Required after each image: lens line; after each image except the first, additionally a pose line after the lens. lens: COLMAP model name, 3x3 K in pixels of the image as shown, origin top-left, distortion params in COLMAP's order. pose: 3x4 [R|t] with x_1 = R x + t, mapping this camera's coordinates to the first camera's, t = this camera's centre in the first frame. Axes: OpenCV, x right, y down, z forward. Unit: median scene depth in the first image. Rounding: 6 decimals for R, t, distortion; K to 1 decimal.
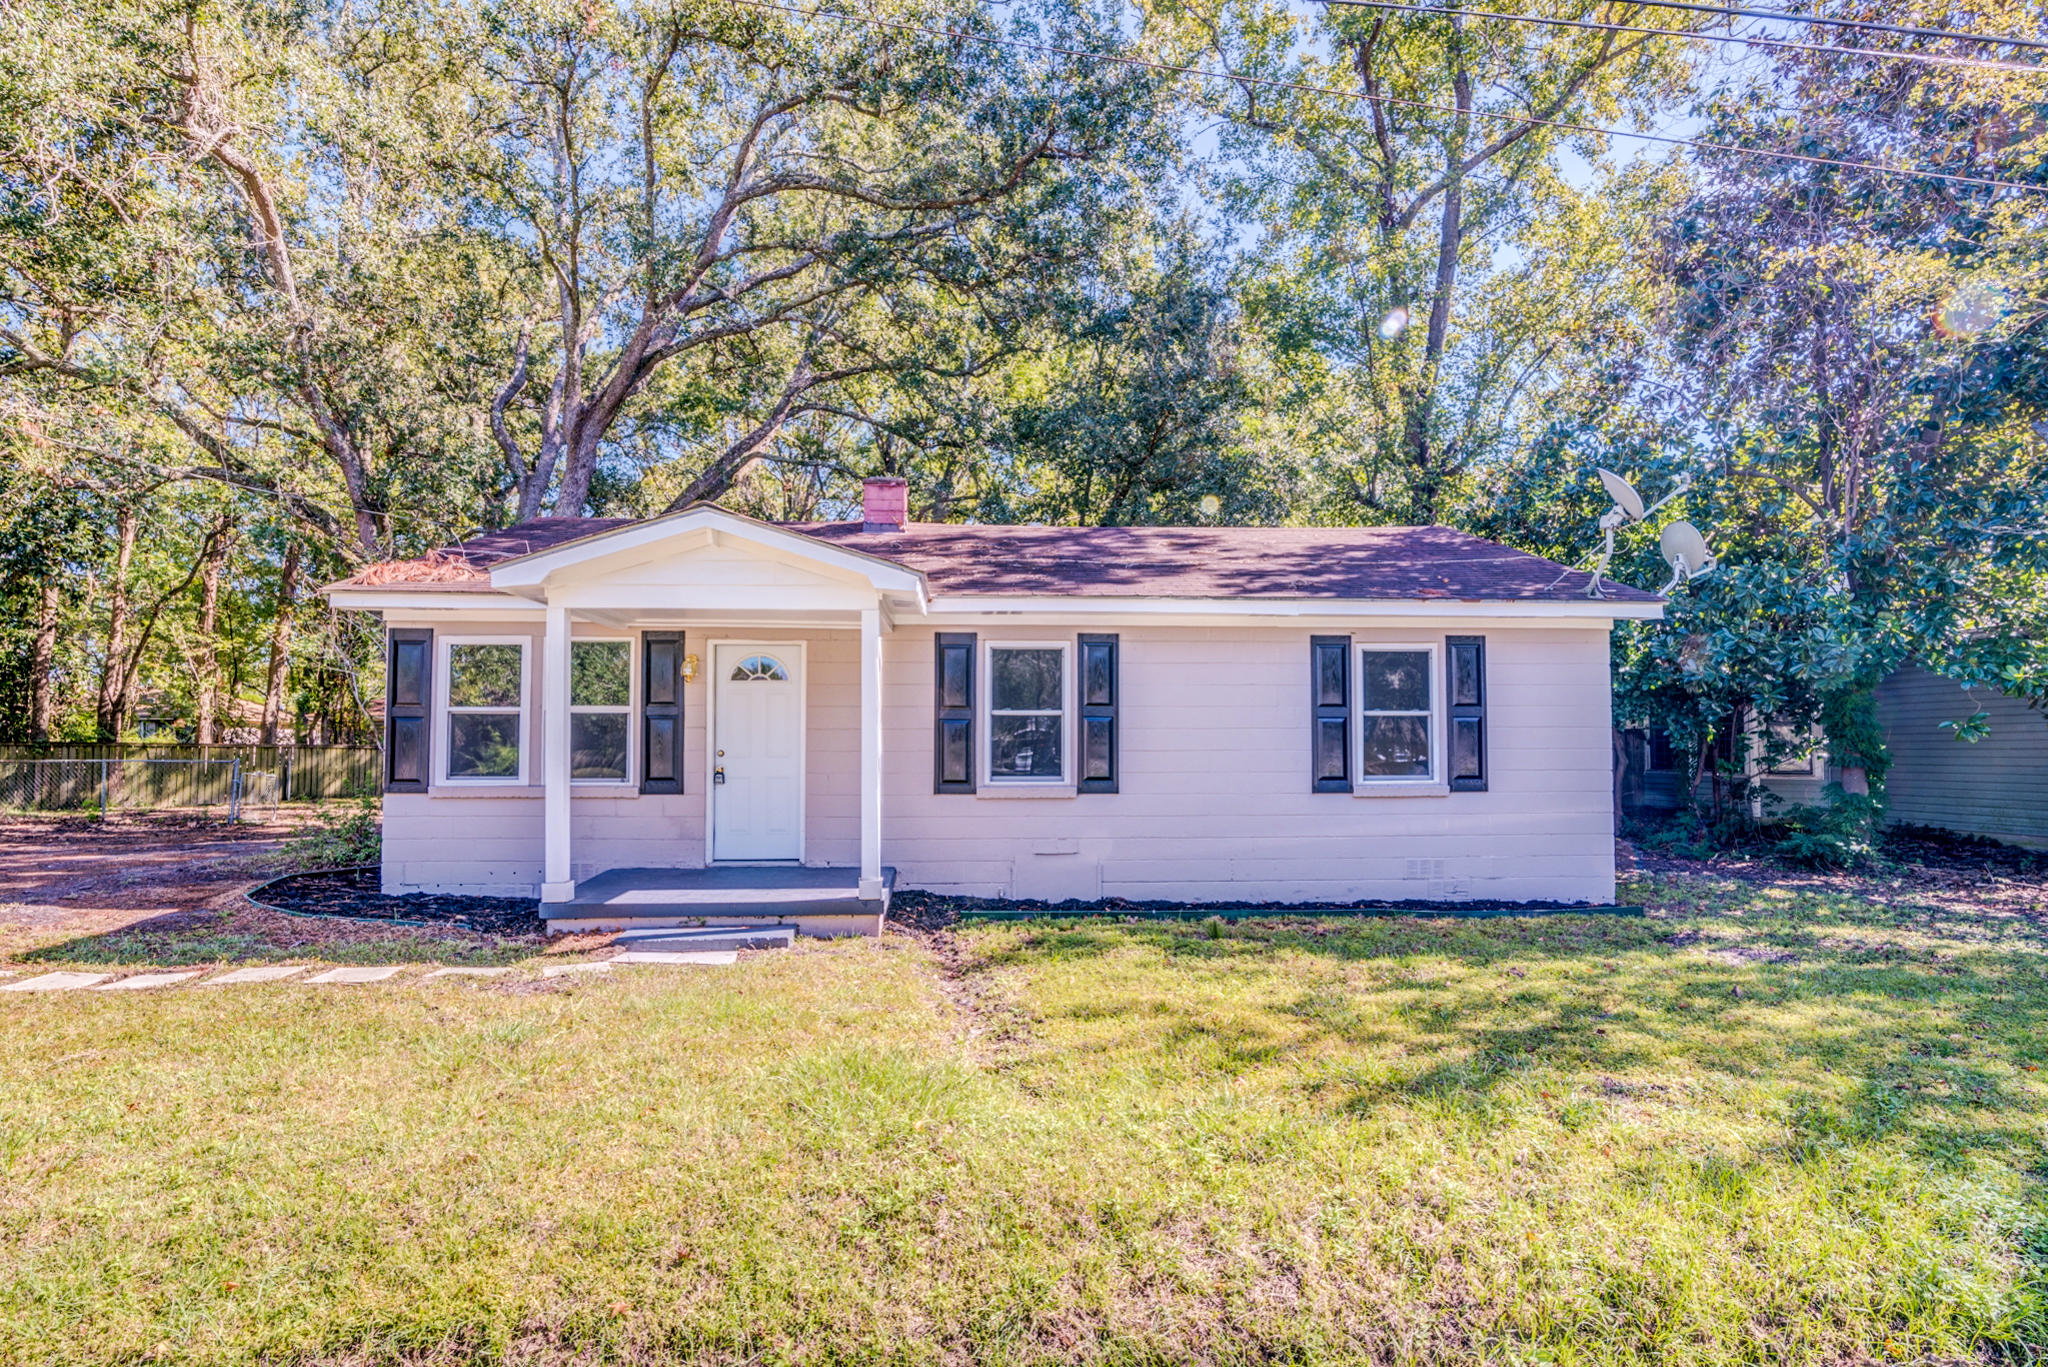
lens RADIAL K [[981.7, 0, 1022.9], [0, 981.7, 691.5], [0, 0, 1]] dist [-0.020454, 0.000858]
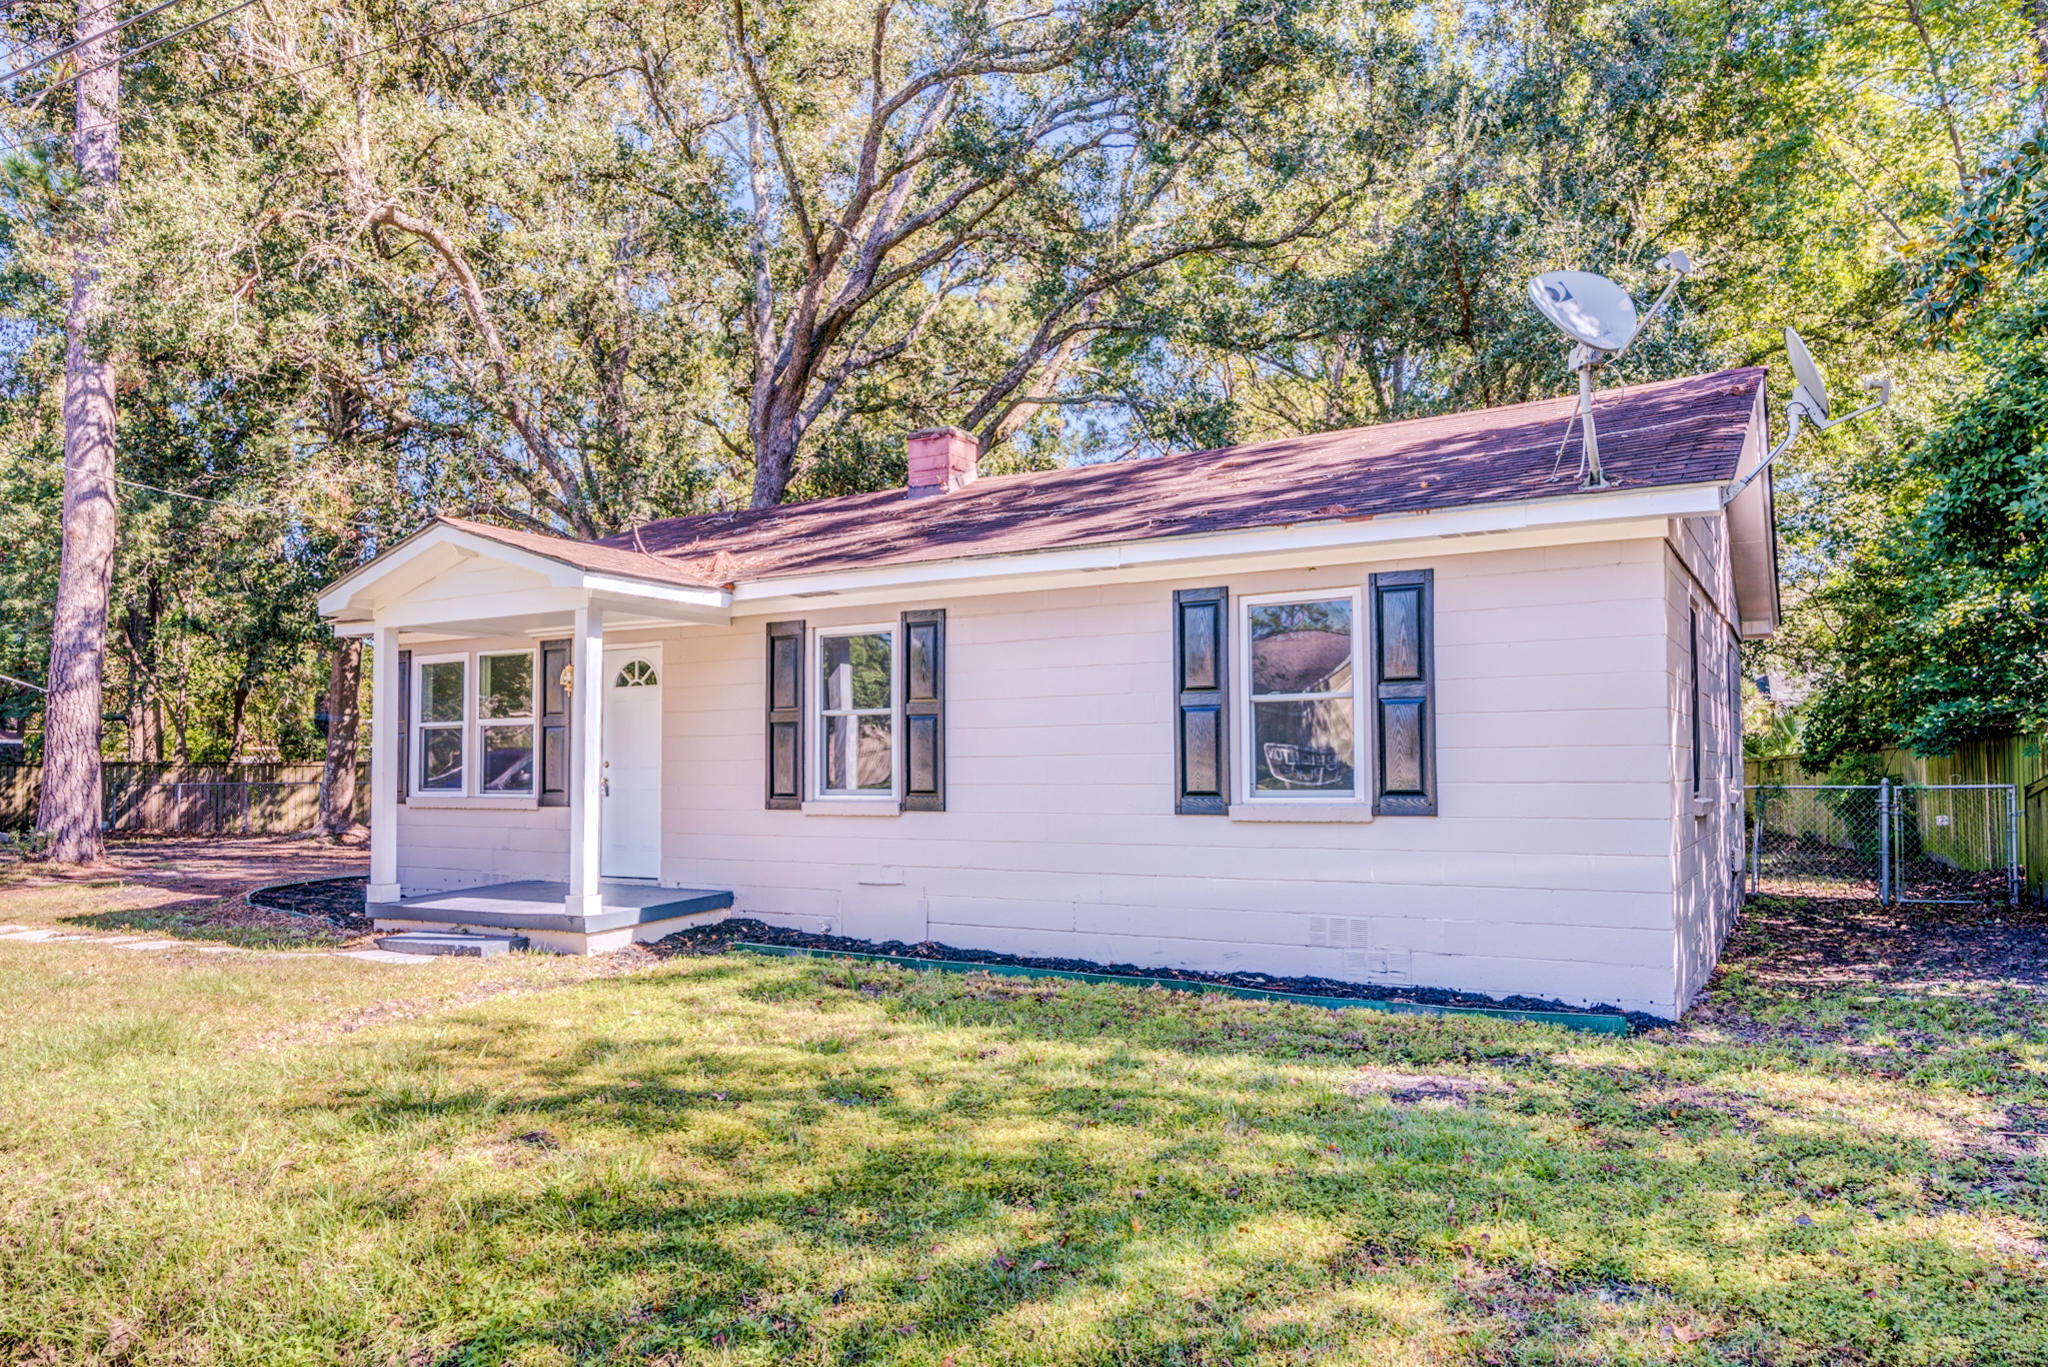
lens RADIAL K [[1491.2, 0, 1023.1], [0, 1491.2, 682.9], [0, 0, 1]] dist [-0.007515, -0.000890]
pose [[0.799580, -0.039226, -0.599277, 0.847714], [0.049574, 0.998770, 0.000769, 0.002709], [0.598510, -0.030324, 0.800541, 0.079292]]
